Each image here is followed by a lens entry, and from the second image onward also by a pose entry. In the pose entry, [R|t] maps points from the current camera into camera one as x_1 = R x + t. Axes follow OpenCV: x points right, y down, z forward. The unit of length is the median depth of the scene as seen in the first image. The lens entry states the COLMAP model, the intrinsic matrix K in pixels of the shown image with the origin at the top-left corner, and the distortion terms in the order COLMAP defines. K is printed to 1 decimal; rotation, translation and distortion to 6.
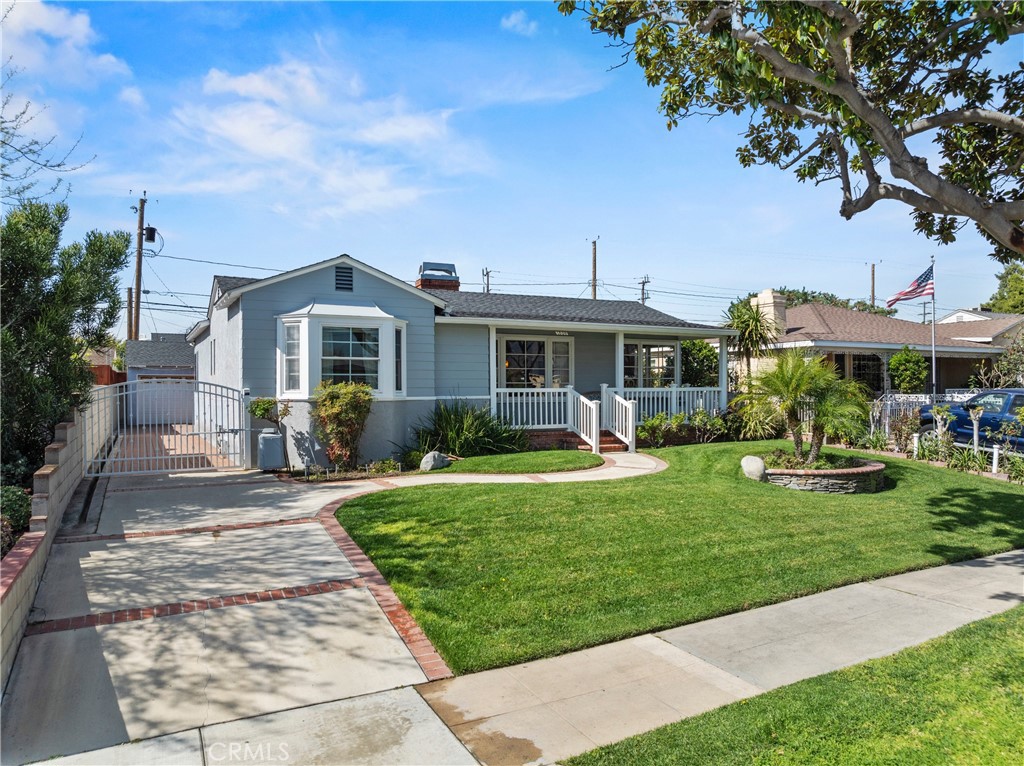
lens RADIAL K [[720.0, 0, 511.5], [0, 720.0, 381.3], [0, 0, 1]] dist [-0.044765, 0.011503]
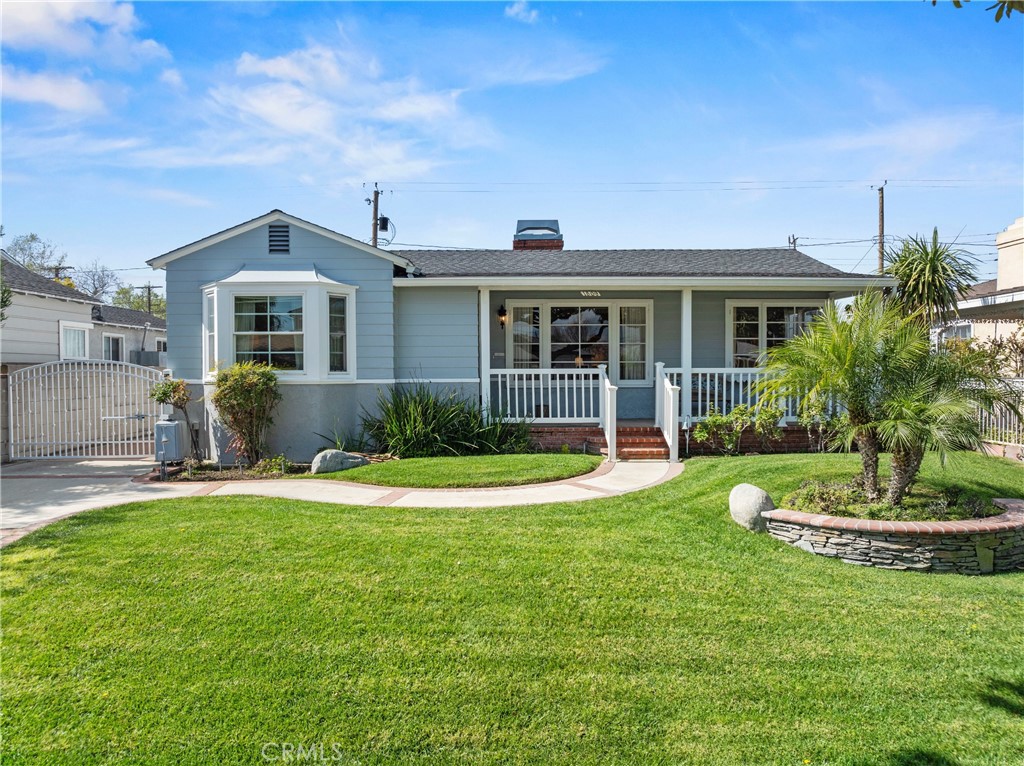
lens RADIAL K [[720.0, 0, 510.8], [0, 720.0, 382.5], [0, 0, 1]] dist [-0.044765, 0.011503]
pose [[0.895394, 0.006934, -0.445221, 0.415264], [0.005124, 0.999652, 0.025873, 0.005477], [0.445246, -0.025448, 0.895047, 0.389945]]
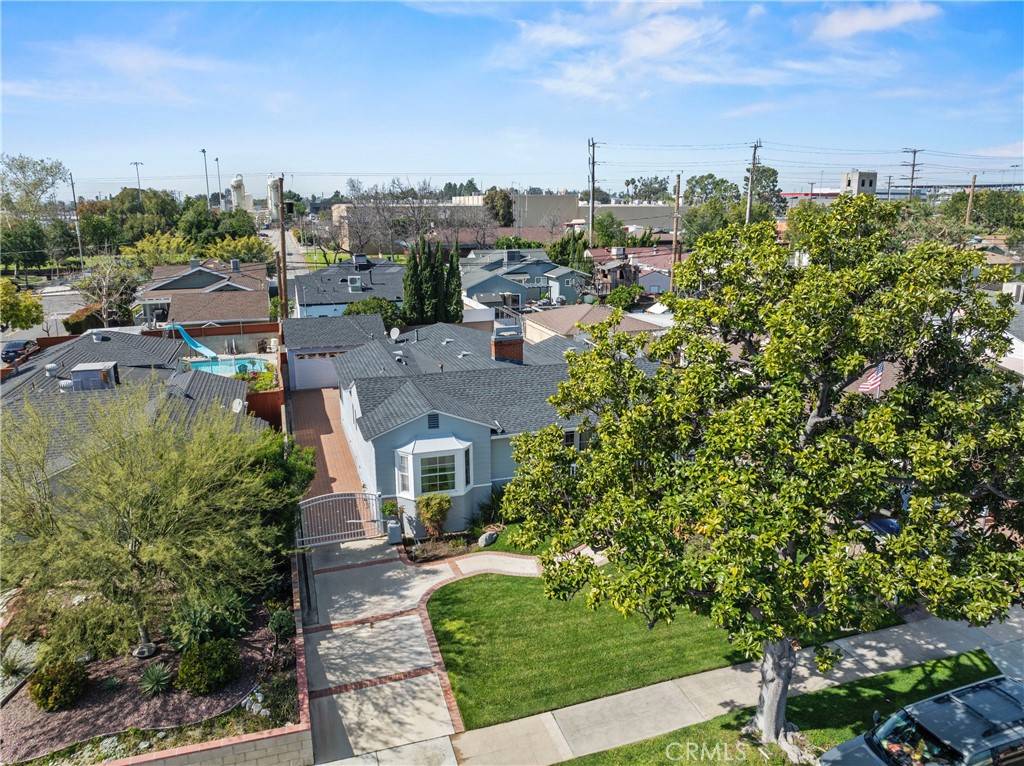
lens RADIAL K [[720.0, 0, 513.7], [0, 720.0, 381.8], [0, 0, 1]] dist [-0.044765, 0.011503]
pose [[0.987346, 0.038260, -0.153894, 0.205611], [0.001612, 0.967985, 0.251002, -0.682109], [0.158570, -0.248074, 0.955675, -0.535314]]
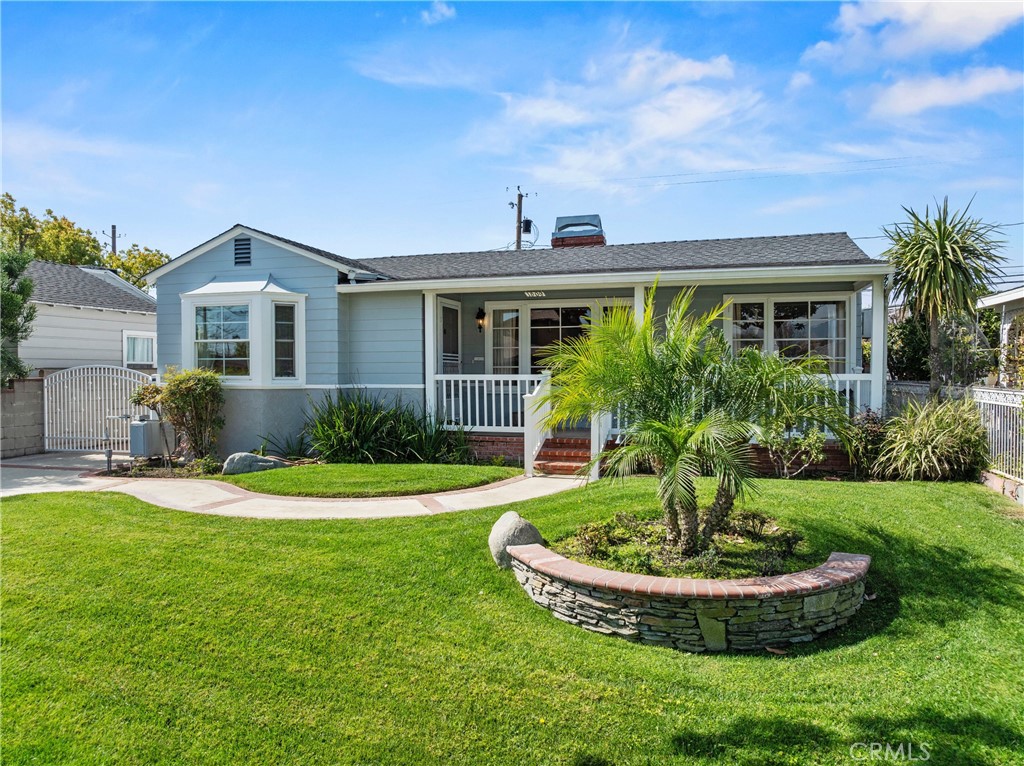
lens RADIAL K [[720.0, 0, 510.8], [0, 720.0, 380.9], [0, 0, 1]] dist [-0.044765, 0.011503]
pose [[0.721976, 0.011124, -0.691829, 0.673709], [0.006019, 0.999732, 0.022356, 0.000130], [0.691892, -0.020305, 0.721716, 0.626769]]
